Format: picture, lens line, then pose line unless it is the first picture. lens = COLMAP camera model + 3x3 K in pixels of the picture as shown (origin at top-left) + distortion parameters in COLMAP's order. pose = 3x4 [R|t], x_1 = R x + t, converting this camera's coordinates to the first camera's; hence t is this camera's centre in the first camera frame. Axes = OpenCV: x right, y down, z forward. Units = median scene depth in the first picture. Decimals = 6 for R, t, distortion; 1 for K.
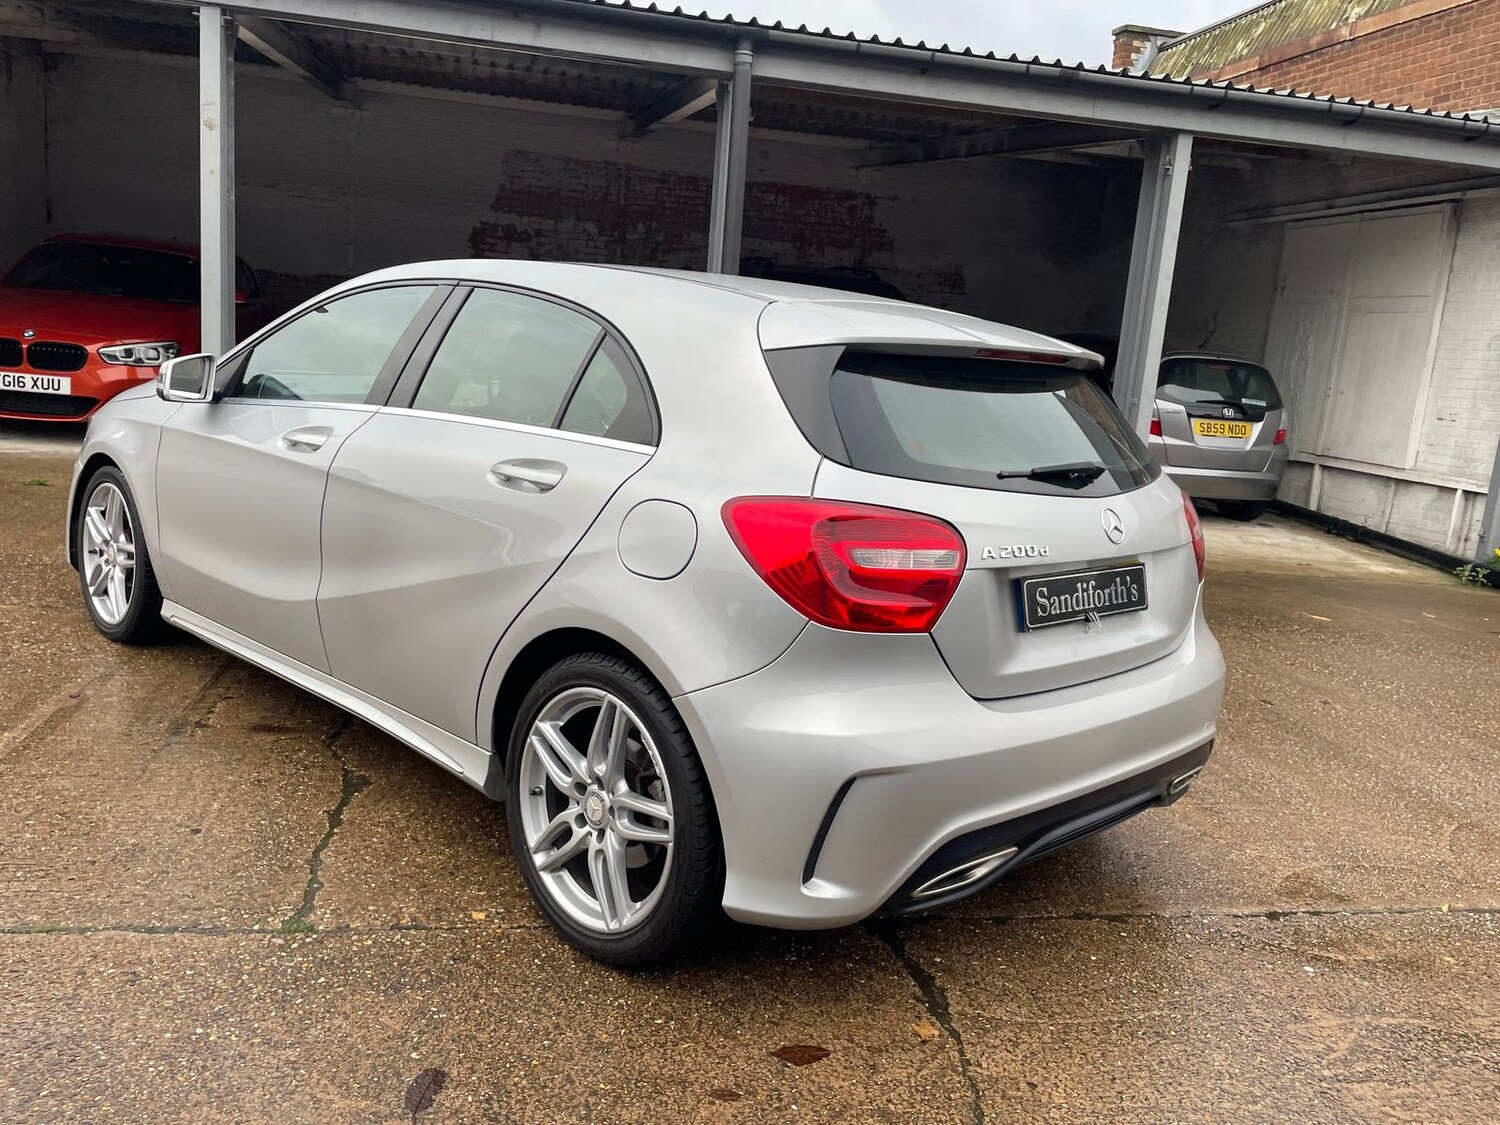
lens RADIAL K [[1215.2, 0, 758.3], [0, 1215.2, 560.2], [0, 0, 1]] dist [0.094382, -0.125845]
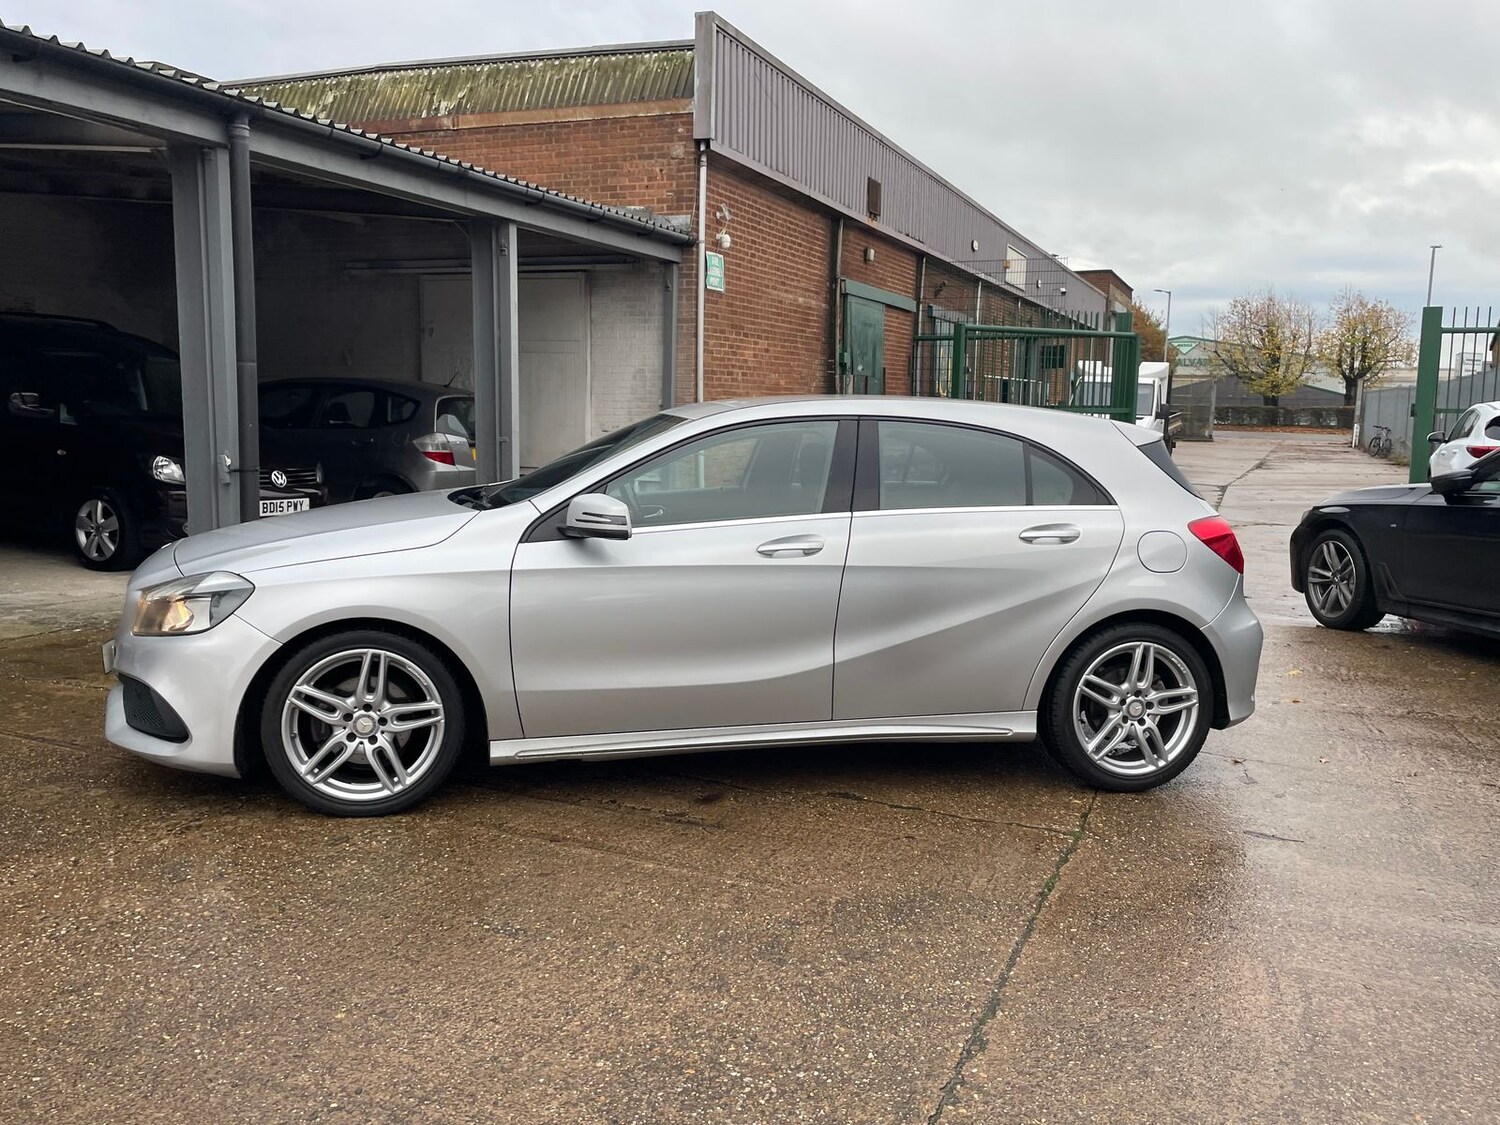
lens RADIAL K [[1215.2, 0, 760.5], [0, 1215.2, 547.6], [0, 0, 1]] dist [0.094382, -0.125845]
pose [[0.561221, -0.167438, 0.810552, -1.164526], [0.174740, 0.981219, 0.081704, -0.170167], [-0.809009, 0.095782, 0.579939, 0.236761]]
